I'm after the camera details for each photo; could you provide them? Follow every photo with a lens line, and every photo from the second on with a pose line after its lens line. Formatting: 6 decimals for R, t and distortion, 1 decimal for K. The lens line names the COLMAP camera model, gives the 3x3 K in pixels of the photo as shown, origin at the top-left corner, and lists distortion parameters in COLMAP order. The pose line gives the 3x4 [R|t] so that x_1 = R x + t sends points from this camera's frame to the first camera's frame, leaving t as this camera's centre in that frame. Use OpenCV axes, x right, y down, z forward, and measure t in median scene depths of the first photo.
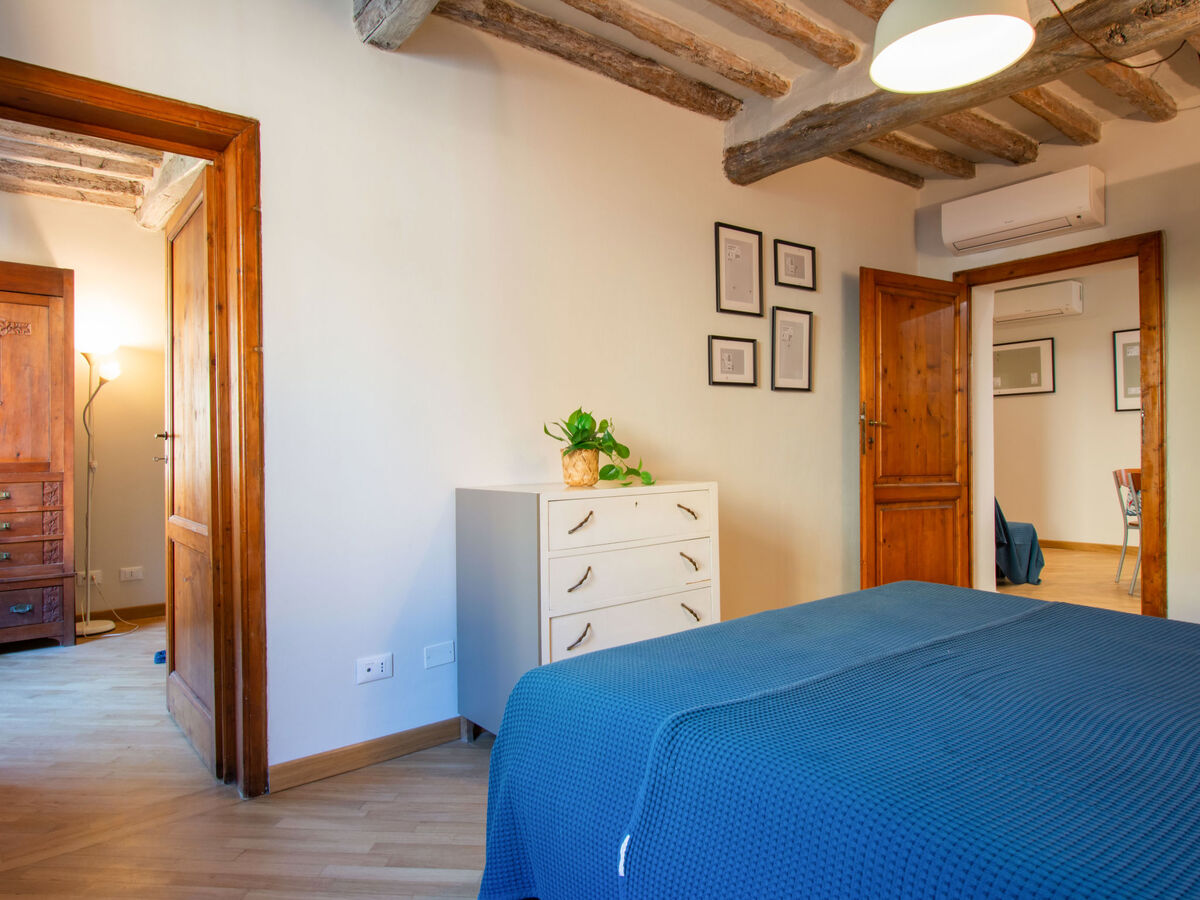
lens RADIAL K [[734.0, 0, 599.0], [0, 734.0, 445.9], [0, 0, 1]] dist [-0.001823, -0.002238]
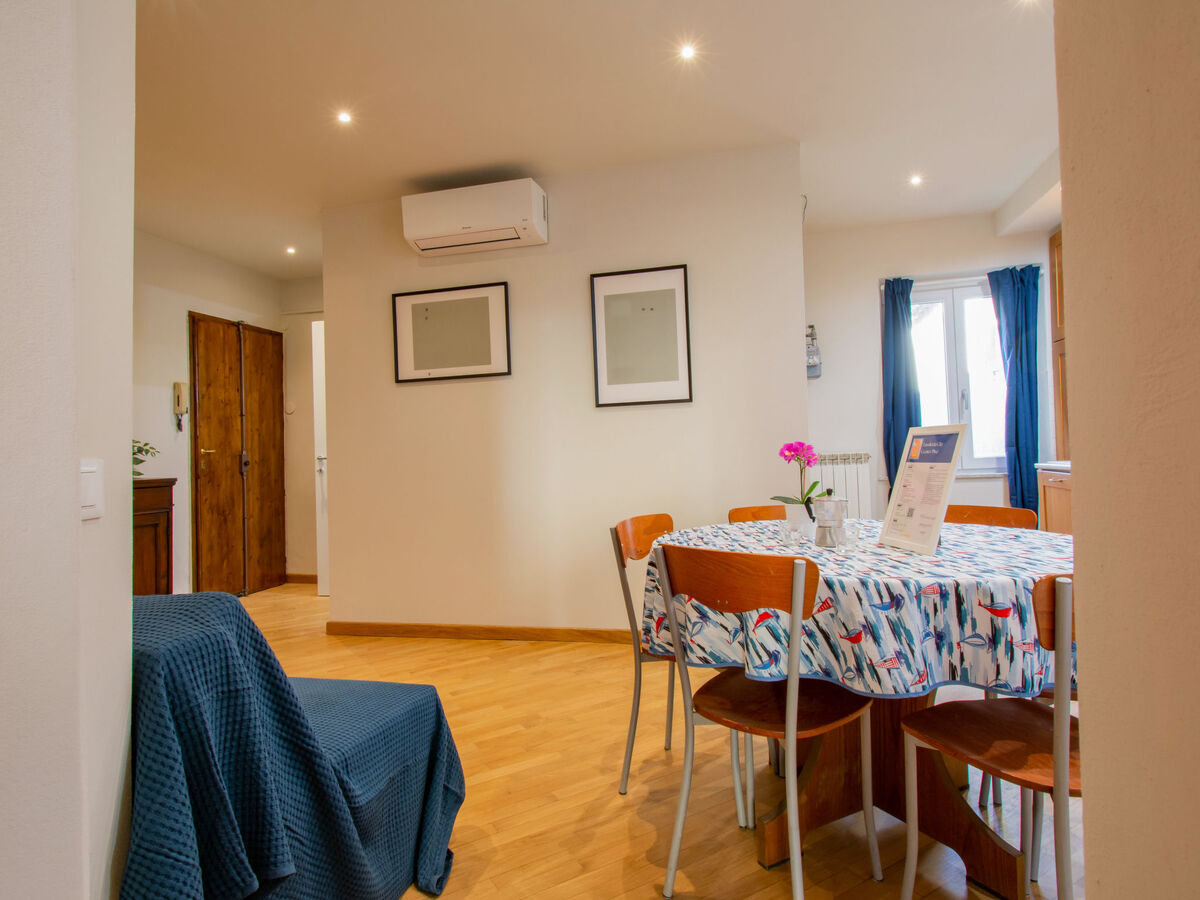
lens RADIAL K [[649.3, 0, 600.0], [0, 649.3, 450.0], [0, 0, 1]] dist [0.001063, 0.000813]
pose [[0.795611, -0.005997, 0.605778, 0.799559], [0.019218, 0.999698, -0.015343, -0.006651], [-0.605503, 0.023848, 0.795486, 1.197508]]
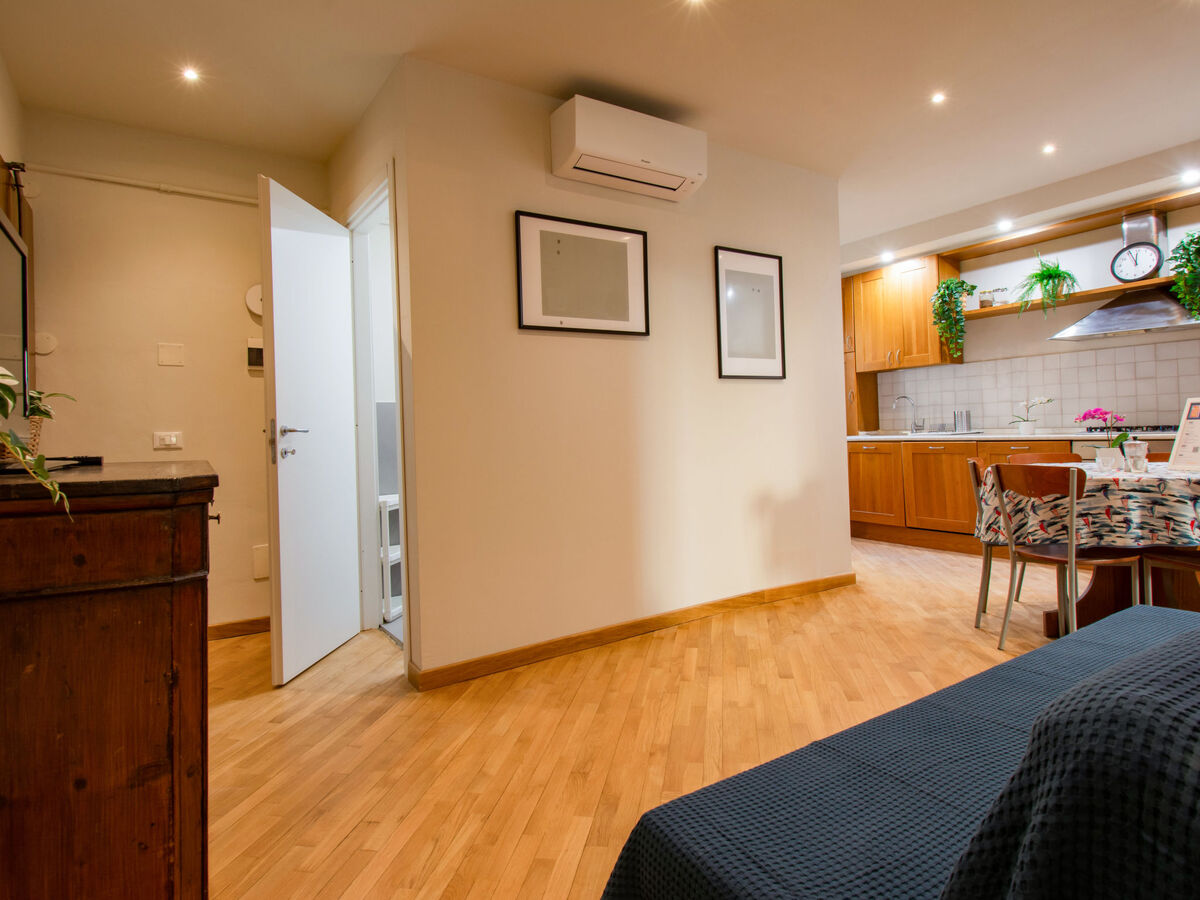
lens RADIAL K [[657.6, 0, 602.0], [0, 657.6, 428.9], [0, 0, 1]] dist [0.003363, -0.000204]
pose [[0.090115, 0.013131, 0.995845, 0.317000], [0.030605, 0.999404, -0.015947, 0.002771], [-0.995461, 0.031915, 0.089660, 2.197025]]
